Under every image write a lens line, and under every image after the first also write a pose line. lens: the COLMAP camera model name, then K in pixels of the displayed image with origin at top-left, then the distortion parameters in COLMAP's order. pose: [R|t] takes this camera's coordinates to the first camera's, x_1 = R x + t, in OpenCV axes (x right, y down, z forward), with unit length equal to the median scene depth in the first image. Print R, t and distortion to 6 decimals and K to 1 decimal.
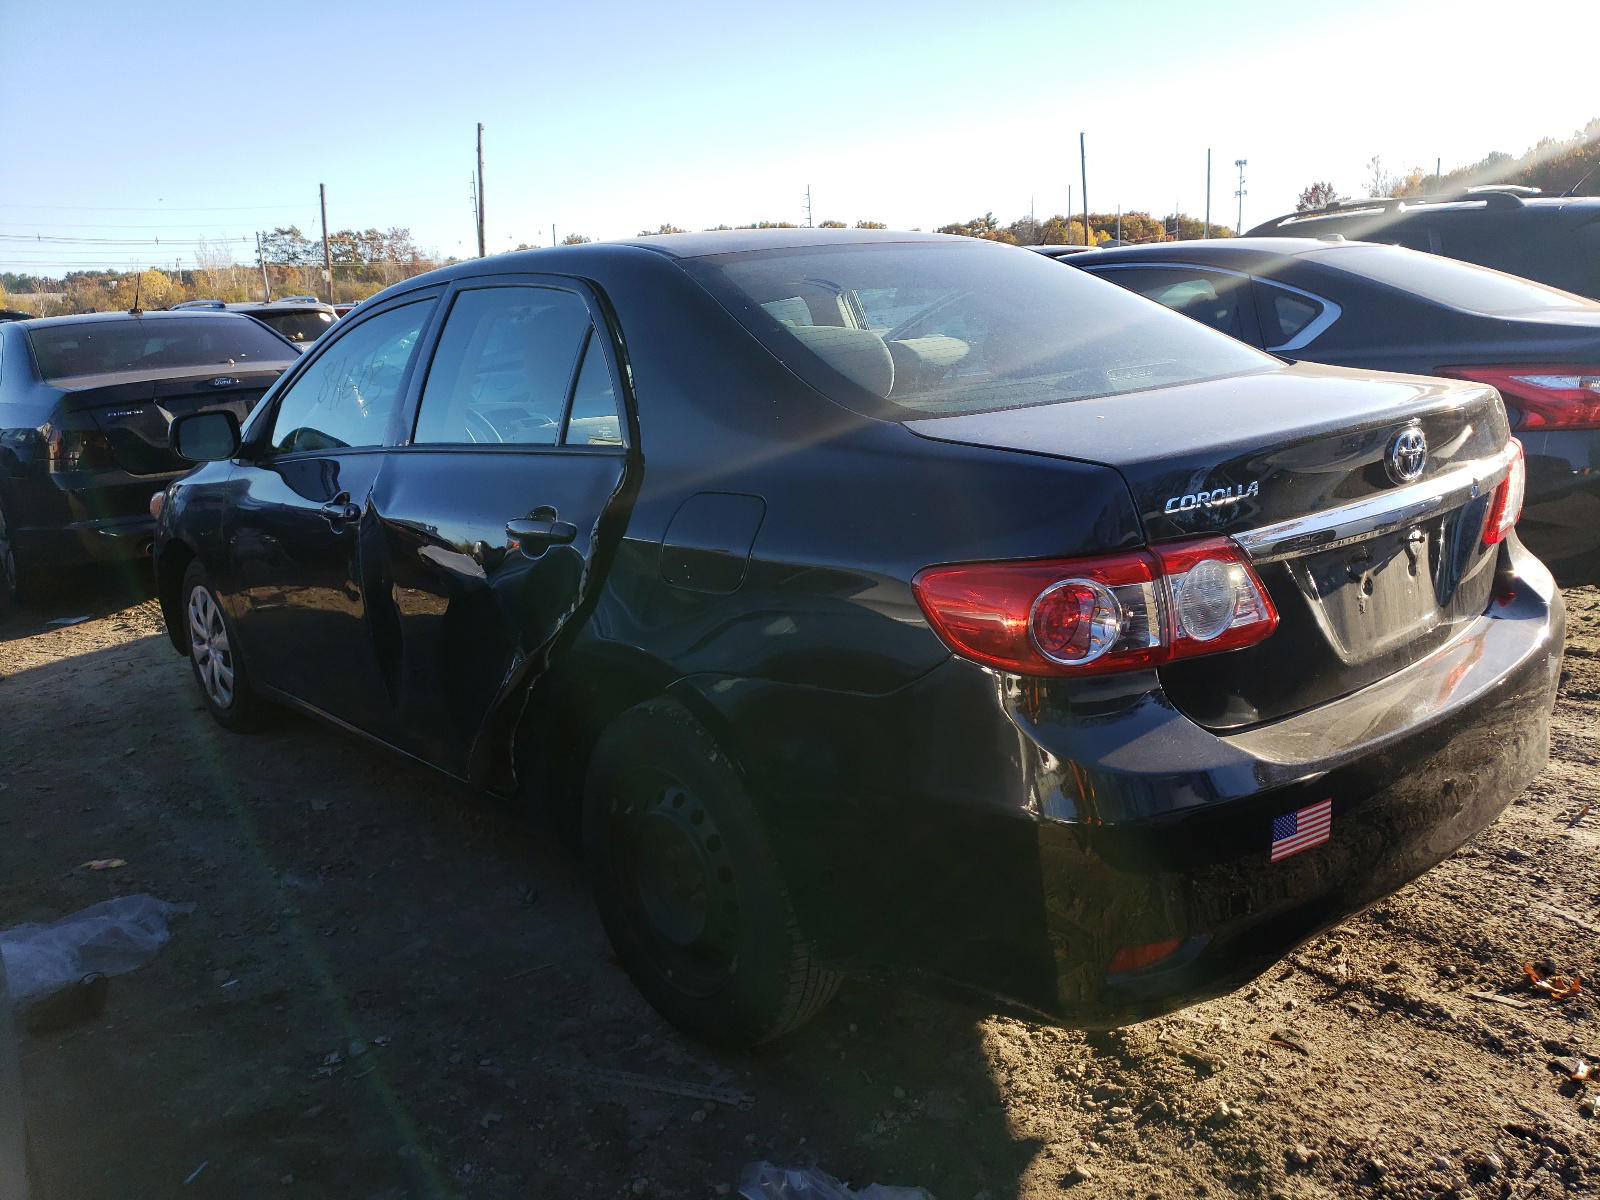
lens RADIAL K [[1215.1, 0, 797.5], [0, 1215.1, 605.6], [0, 0, 1]] dist [0.015727, 0.011254]
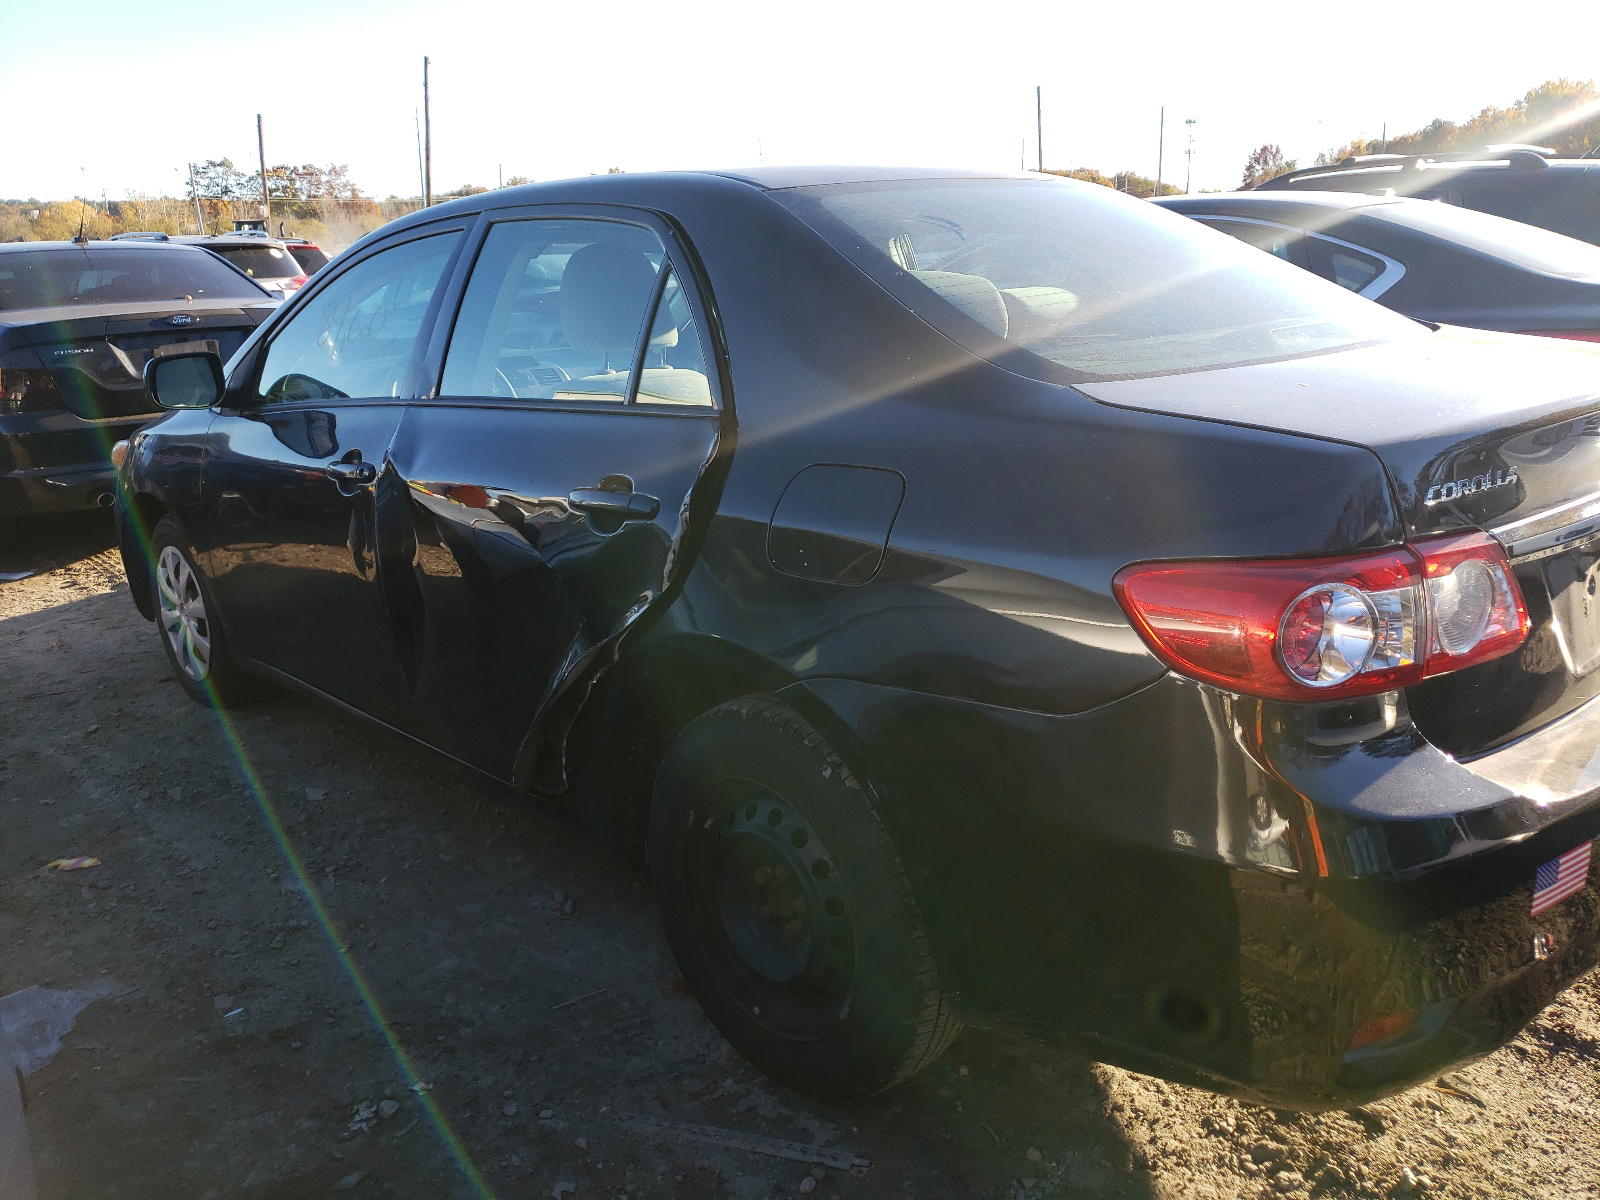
lens RADIAL K [[1215.1, 0, 802.9], [0, 1215.1, 592.2], [0, 0, 1]] dist [0.015727, 0.011254]
pose [[0.998781, 0.010981, 0.048129, -0.116515], [-0.012356, 0.999522, 0.028356, -0.024273], [-0.047795, -0.028916, 0.998439, 0.130070]]
